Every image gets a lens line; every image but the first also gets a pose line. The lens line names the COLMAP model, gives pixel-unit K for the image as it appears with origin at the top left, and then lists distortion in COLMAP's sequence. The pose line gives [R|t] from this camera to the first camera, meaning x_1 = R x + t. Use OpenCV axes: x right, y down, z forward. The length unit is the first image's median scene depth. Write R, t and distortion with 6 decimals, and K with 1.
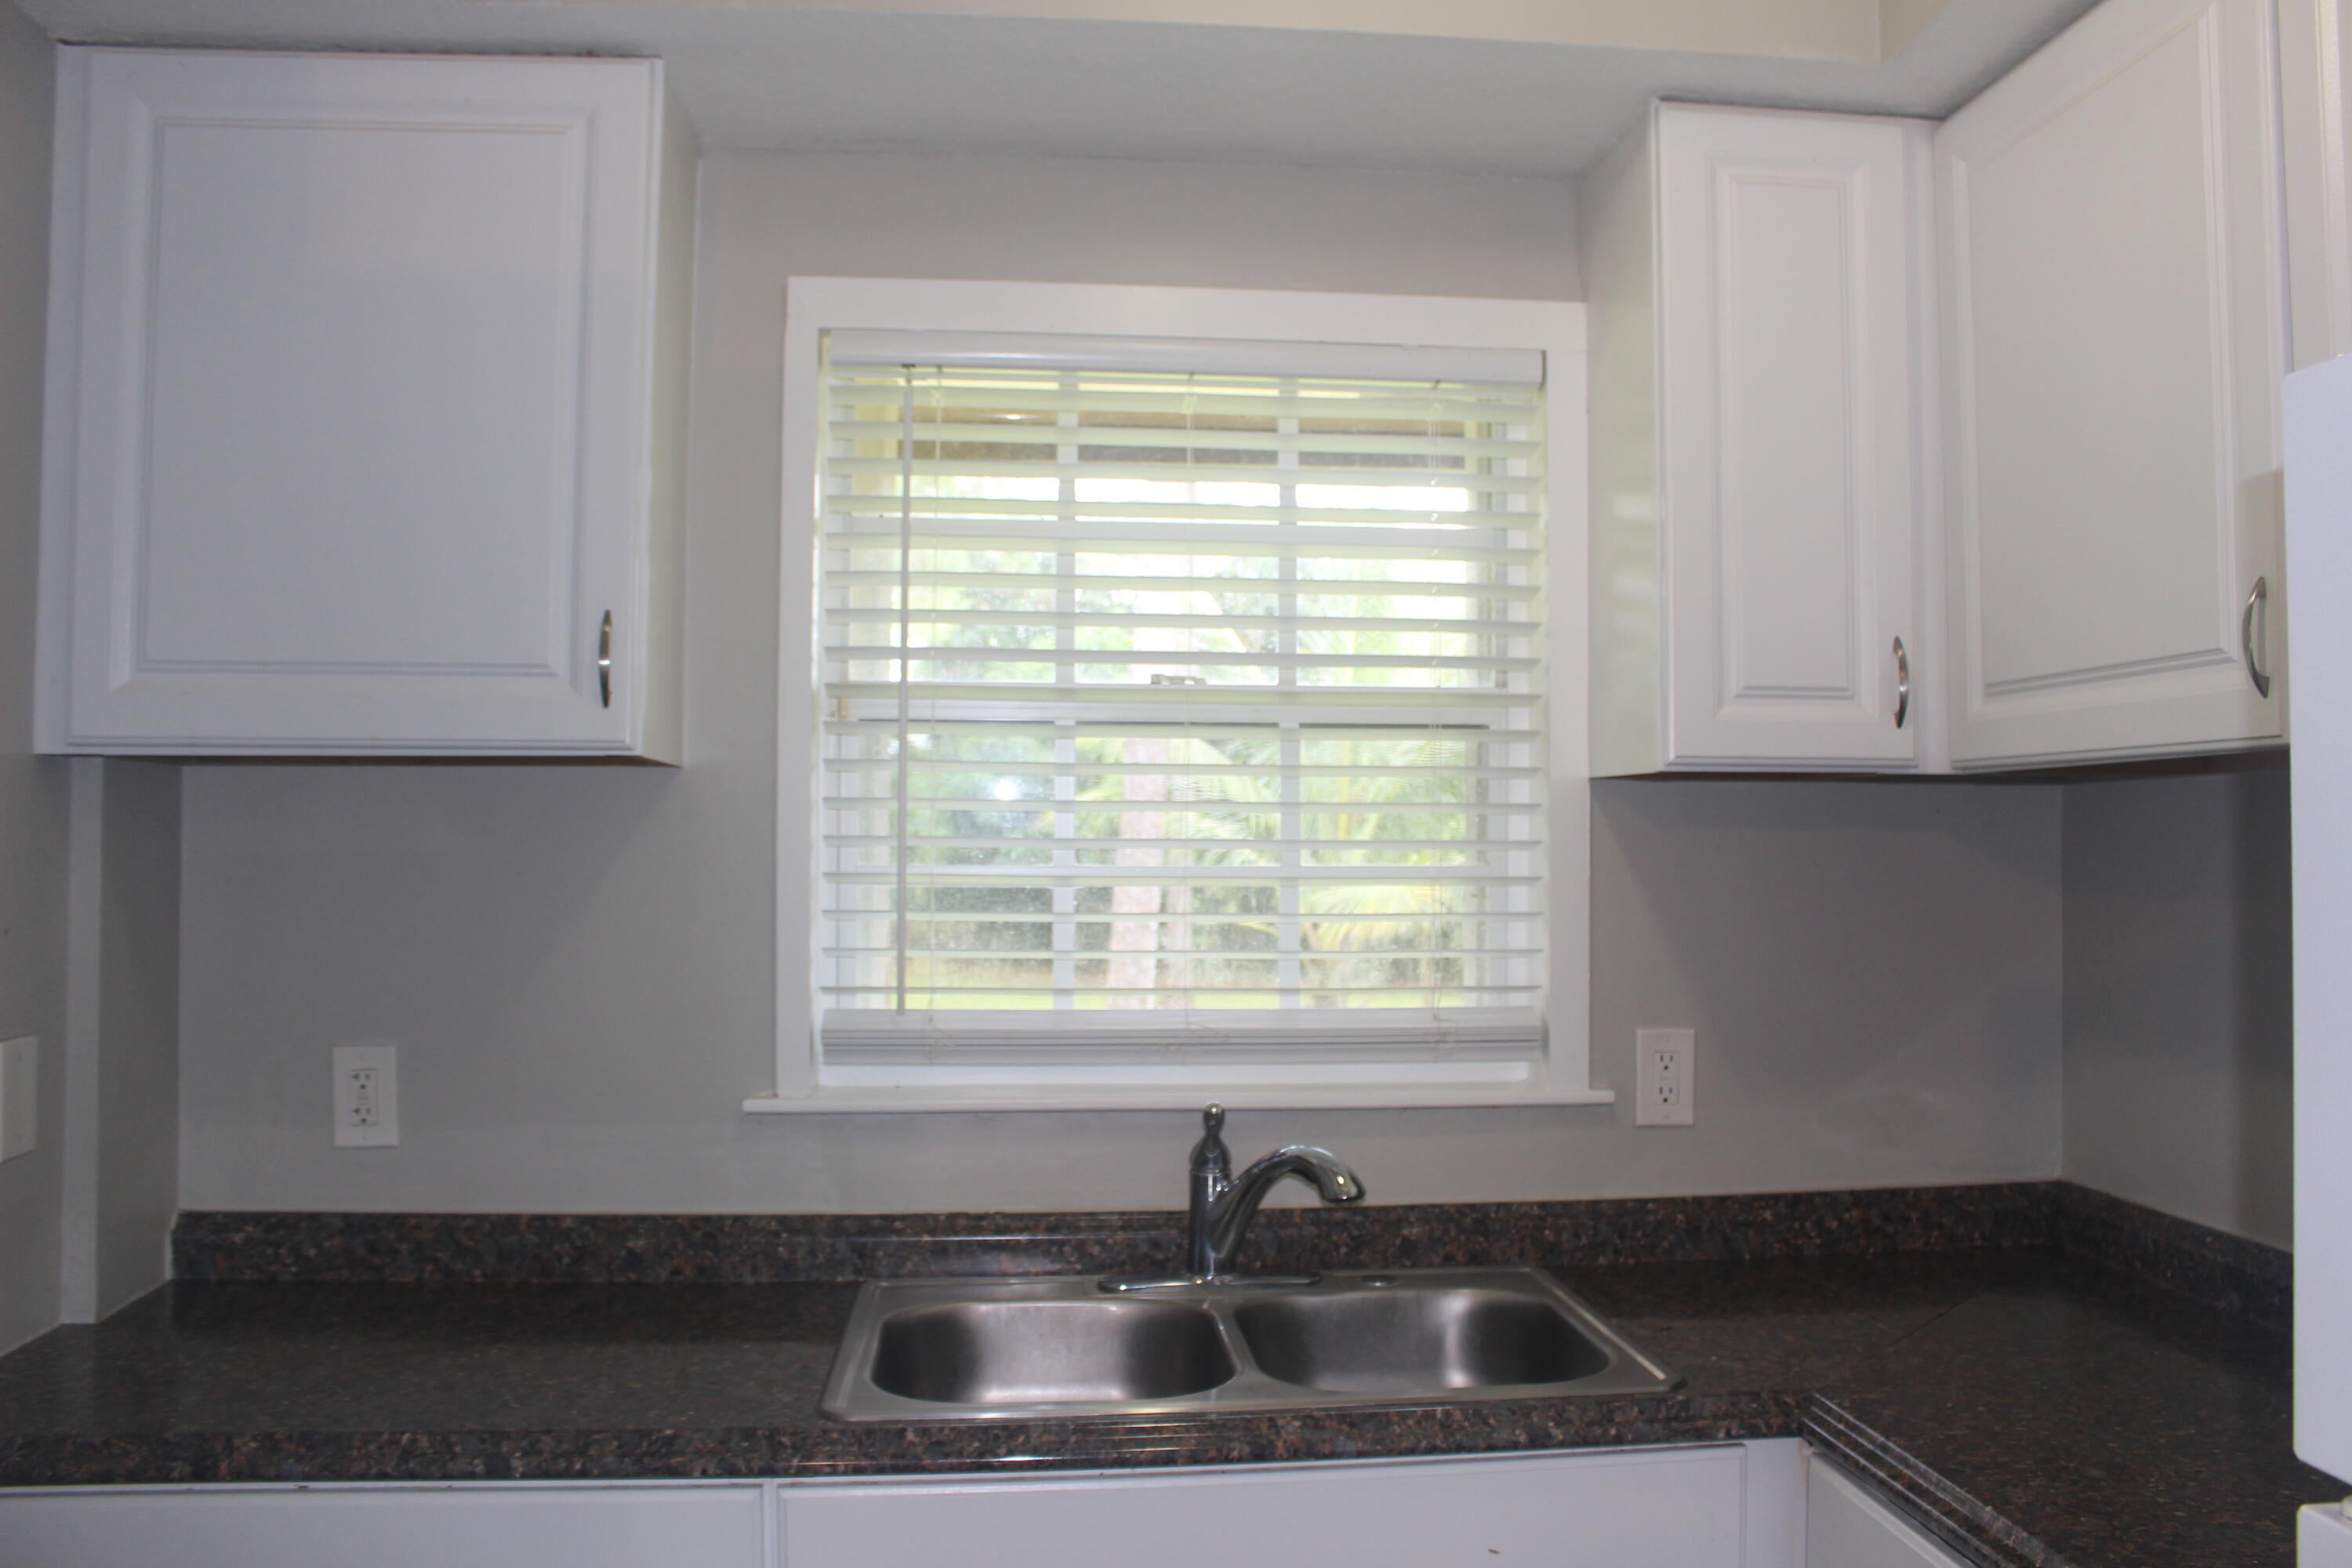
lens RADIAL K [[1928.2, 0, 1198.0], [0, 1928.2, 779.6], [0, 0, 1]] dist [-0.153904, 0.117456]
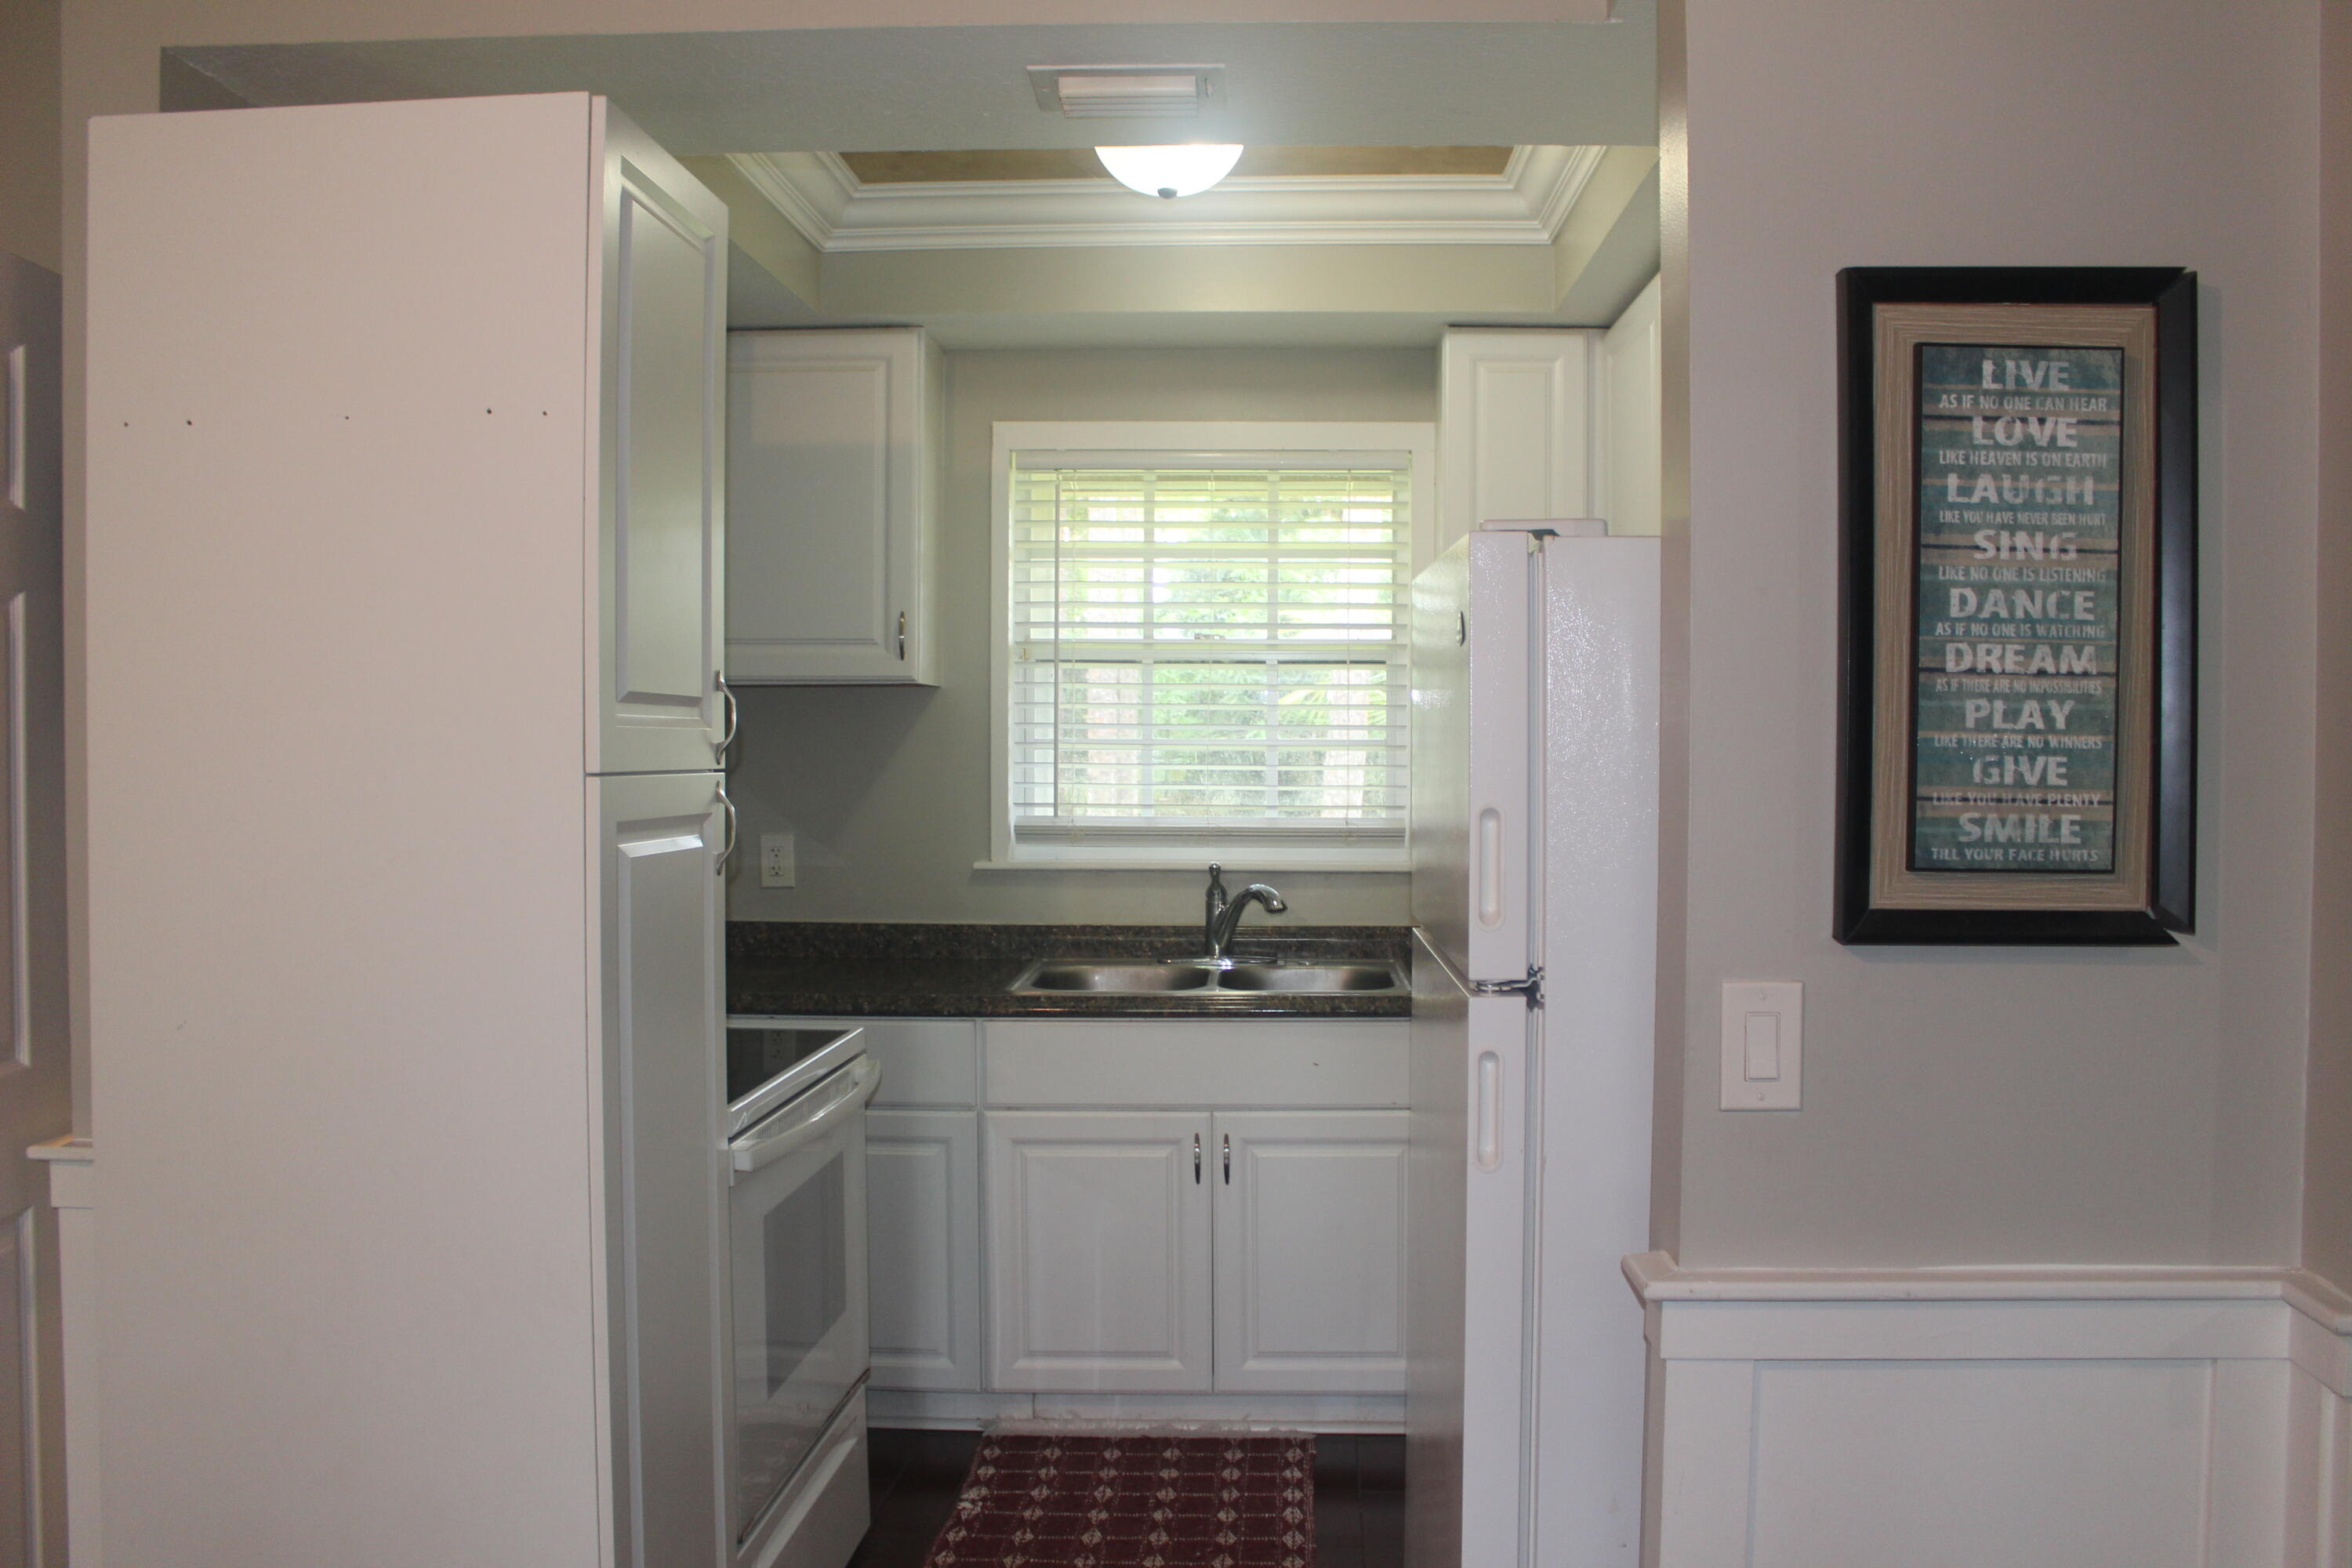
lens RADIAL K [[1928.2, 0, 1198.0], [0, 1928.2, 779.6], [0, 0, 1]] dist [-0.153904, 0.117456]
pose [[0.990601, 0.004165, -0.136722, 0.245240], [0.003891, 0.998274, 0.058601, -0.025687], [0.136730, -0.058583, 0.988875, -0.862348]]
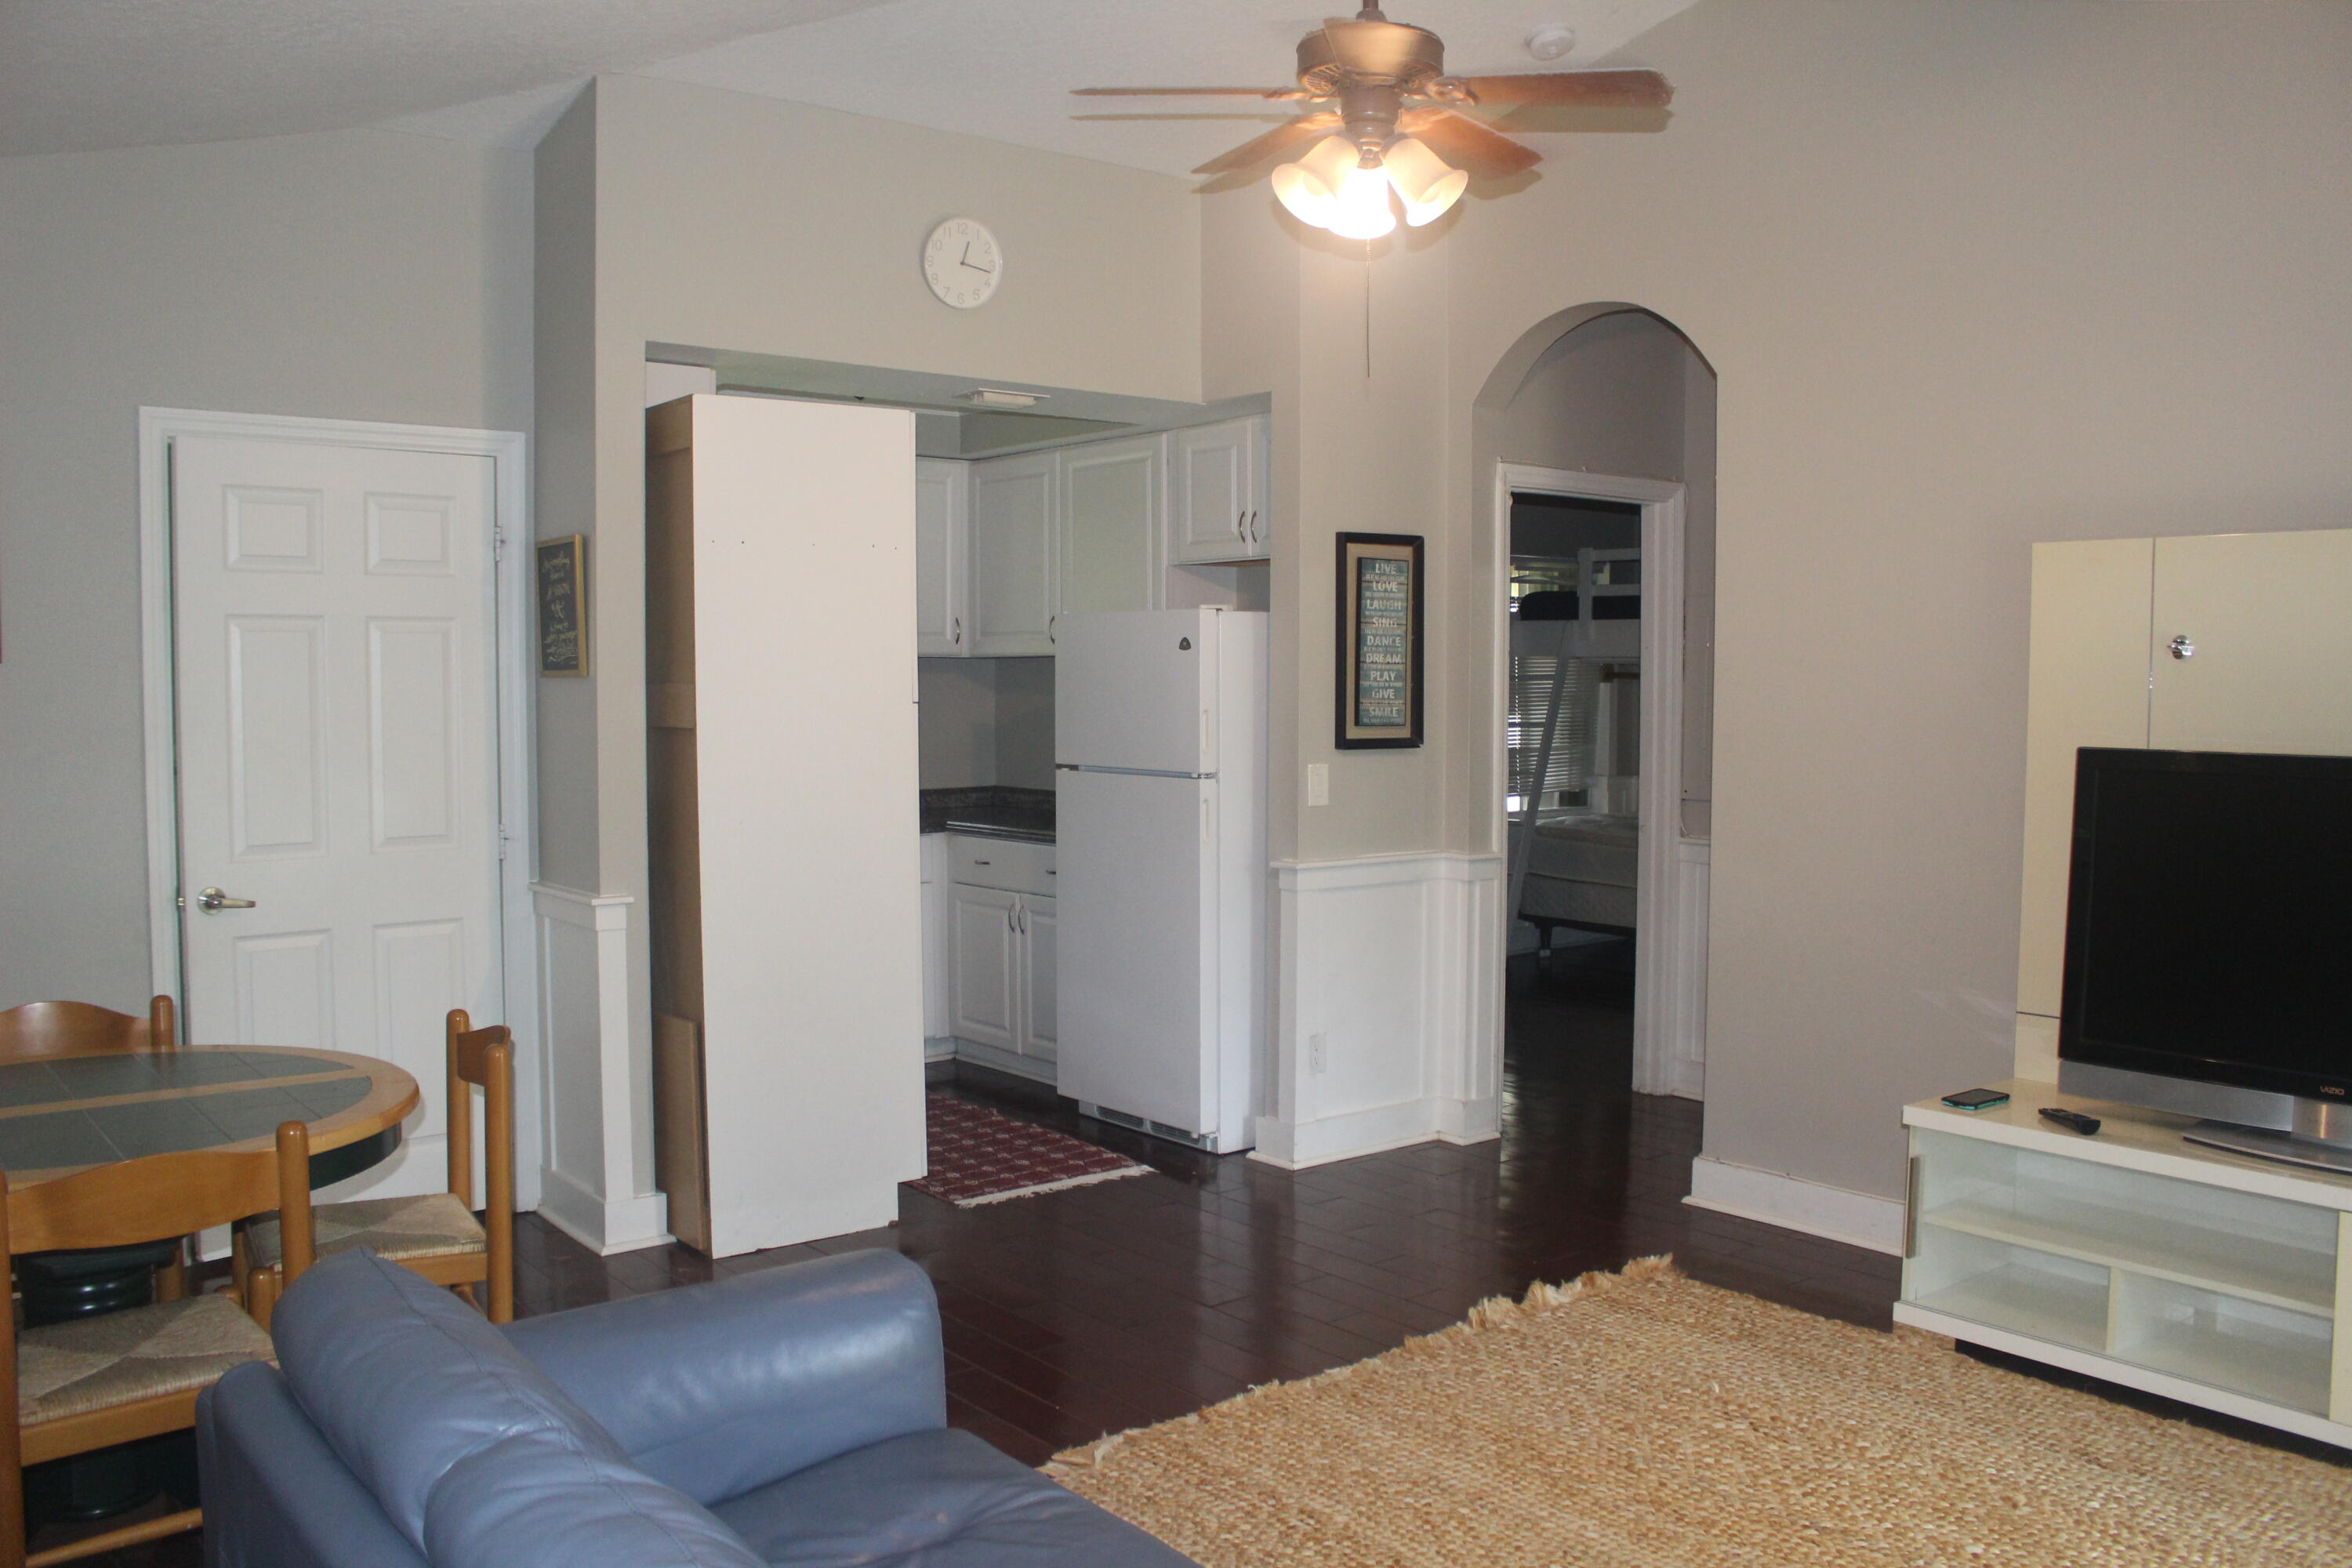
lens RADIAL K [[1928.2, 0, 1198.0], [0, 1928.2, 779.6], [0, 0, 1]] dist [-0.153904, 0.117456]
pose [[0.831394, -0.032014, 0.554761, -1.128009], [-0.017785, 0.996295, 0.084148, -0.078194], [-0.555399, -0.079827, 0.827744, -2.006133]]
